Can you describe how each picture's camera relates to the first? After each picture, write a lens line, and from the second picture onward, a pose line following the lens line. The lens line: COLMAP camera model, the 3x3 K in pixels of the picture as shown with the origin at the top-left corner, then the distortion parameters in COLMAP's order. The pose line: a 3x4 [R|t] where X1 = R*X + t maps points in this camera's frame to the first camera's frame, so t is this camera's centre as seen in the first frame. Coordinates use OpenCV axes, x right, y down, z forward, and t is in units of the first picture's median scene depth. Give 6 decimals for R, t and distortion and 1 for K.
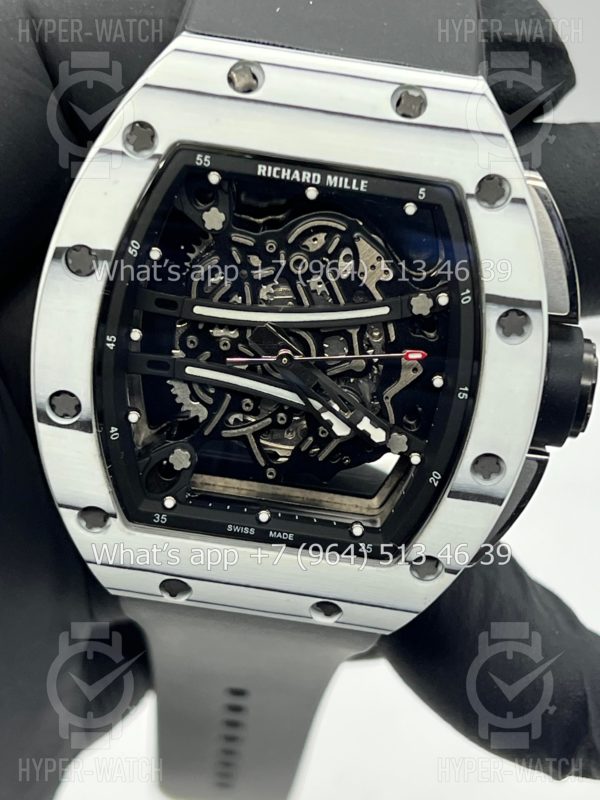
lens RADIAL K [[1879.8, 0, 300.0], [0, 1879.8, 400.0], [0, 0, 1]] dist [0.257810, -0.511325]
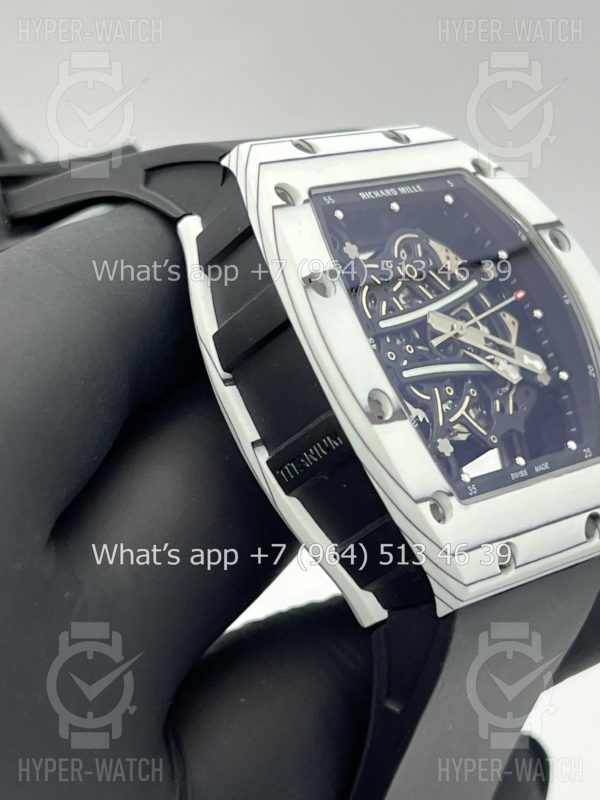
lens RADIAL K [[1879.8, 0, 300.0], [0, 1879.8, 400.0], [0, 0, 1]] dist [0.257810, -0.511325]
pose [[0.611364, -0.276237, 0.741570, -0.939462], [0.656554, 0.700204, -0.280447, 0.269837], [-0.441781, 0.658336, 0.609445, 0.362742]]
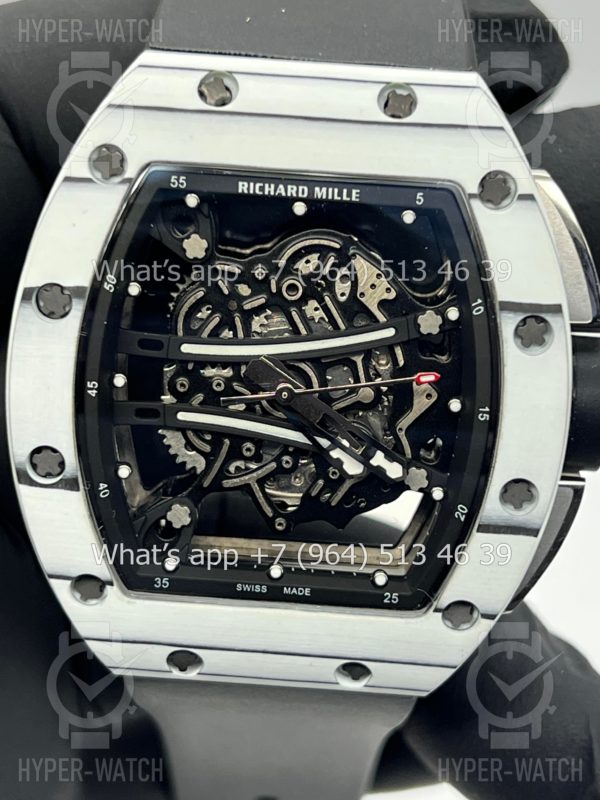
lens RADIAL K [[1879.8, 0, 300.0], [0, 1879.8, 400.0], [0, 0, 1]] dist [0.257810, -0.511325]
pose [[0.996848, -0.078909, -0.008154, 0.006409], [0.078046, 0.993941, -0.077393, 0.052051], [0.014211, 0.076513, 0.996967, 0.093679]]
